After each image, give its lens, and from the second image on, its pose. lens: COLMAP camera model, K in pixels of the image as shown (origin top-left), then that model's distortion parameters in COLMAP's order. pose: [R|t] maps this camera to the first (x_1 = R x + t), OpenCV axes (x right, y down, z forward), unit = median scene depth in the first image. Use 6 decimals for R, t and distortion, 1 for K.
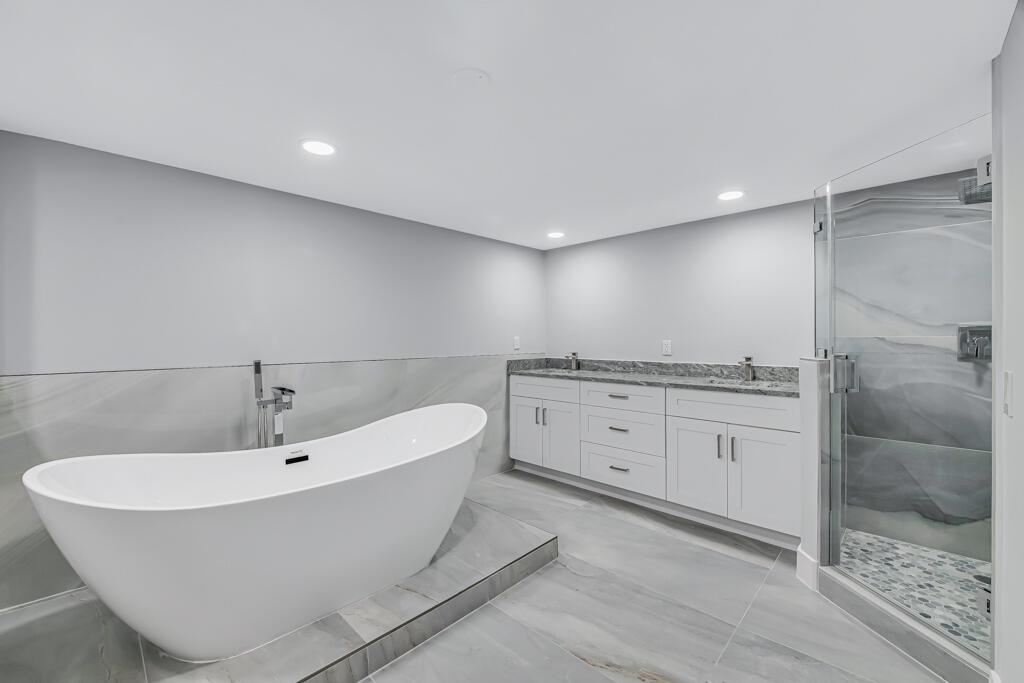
lens RADIAL K [[418.1, 0, 510.2], [0, 418.1, 340.1], [0, 0, 1]] dist [-0.015758, -0.000965]
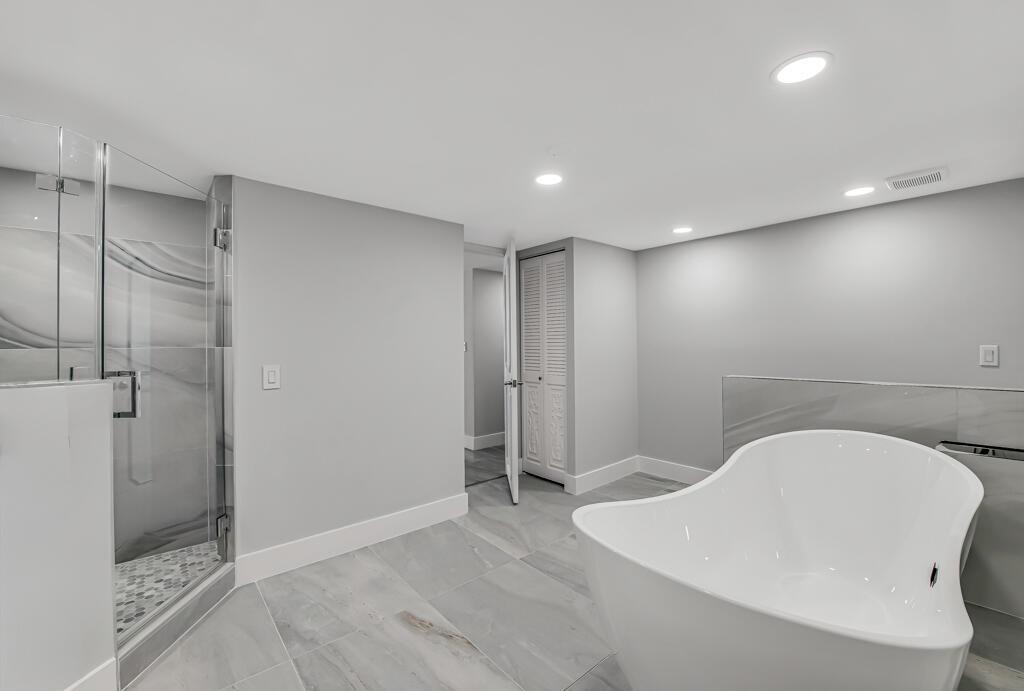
lens RADIAL K [[417.6, 0, 520.7], [0, 417.6, 341.2], [0, 0, 1]] dist [-0.026125, -0.000891]
pose [[-0.996738, 0.015167, 0.079273, -0.035999], [0.014743, 0.999874, -0.005929, -0.006603], [-0.079353, -0.004741, -0.996835, 1.379365]]
